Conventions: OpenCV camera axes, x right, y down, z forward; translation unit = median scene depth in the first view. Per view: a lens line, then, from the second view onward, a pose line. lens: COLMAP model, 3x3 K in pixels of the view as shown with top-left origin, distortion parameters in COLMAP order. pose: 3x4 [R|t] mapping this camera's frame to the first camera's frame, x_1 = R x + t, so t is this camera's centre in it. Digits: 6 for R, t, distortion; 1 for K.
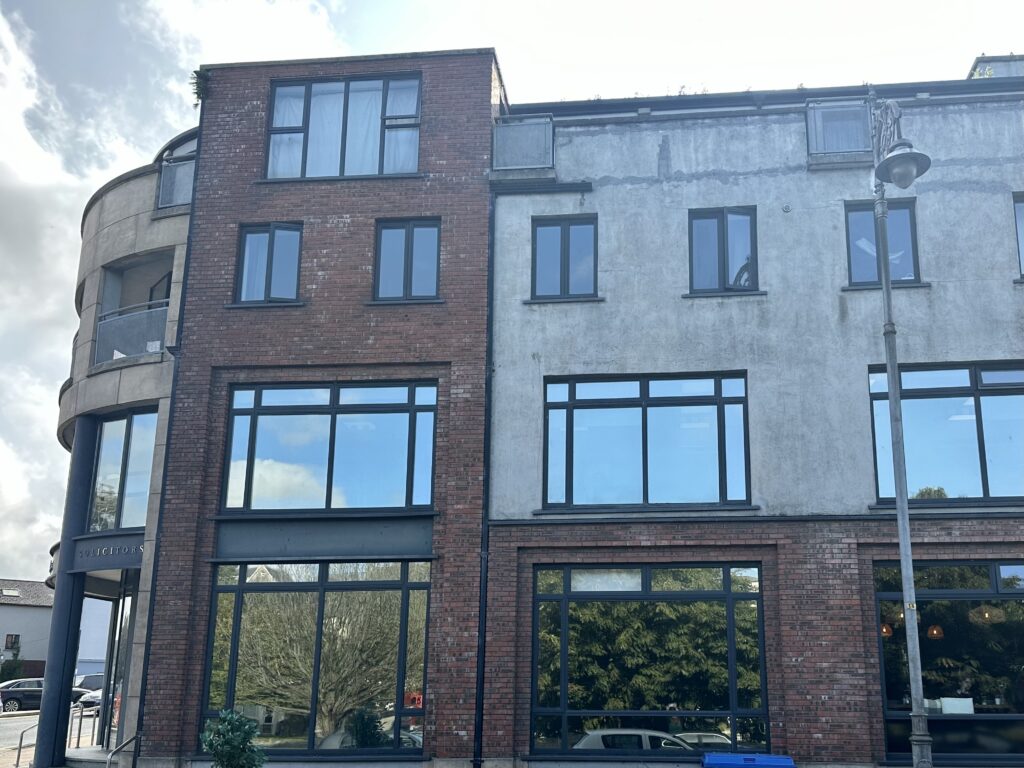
lens RADIAL K [[868.6, 0, 512.0], [0, 868.6, 384.0], [0, 0, 1]] dist [-0.005809, -0.002741]
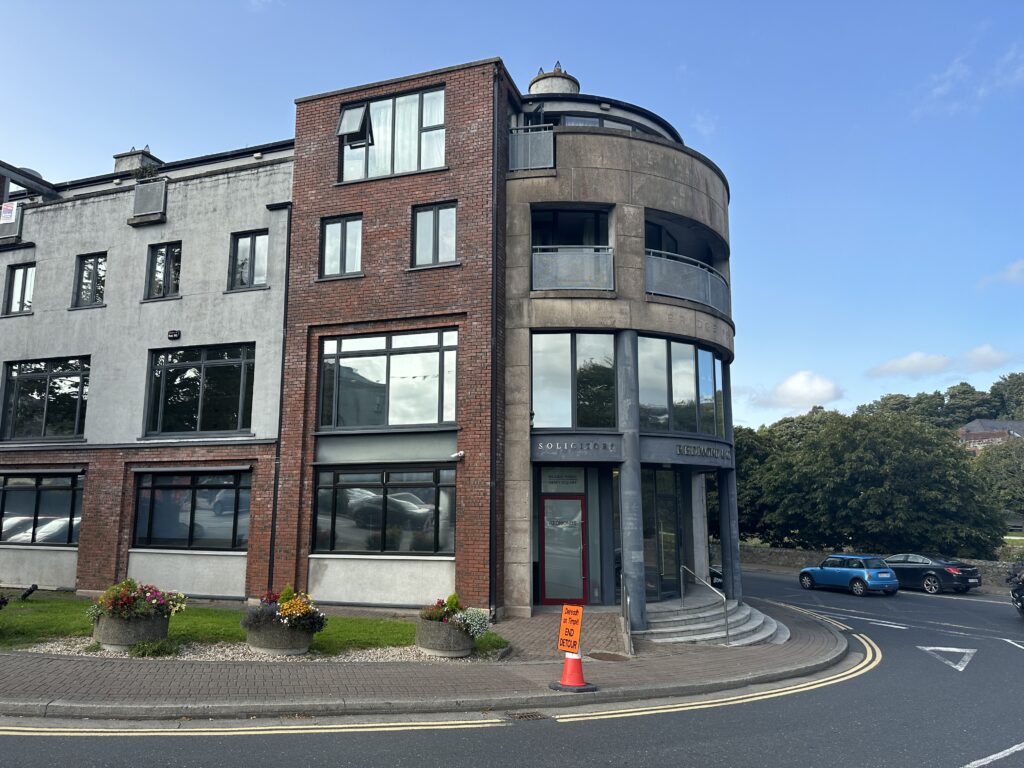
lens RADIAL K [[706.2, 0, 512.0], [0, 706.2, 384.0], [0, 0, 1]] dist [-0.001222, -0.001087]
pose [[0.964589, -0.033900, -0.261572, 0.263735], [0.058666, 0.994439, 0.087461, -0.006162], [0.257152, -0.099709, 0.961213, -0.013617]]
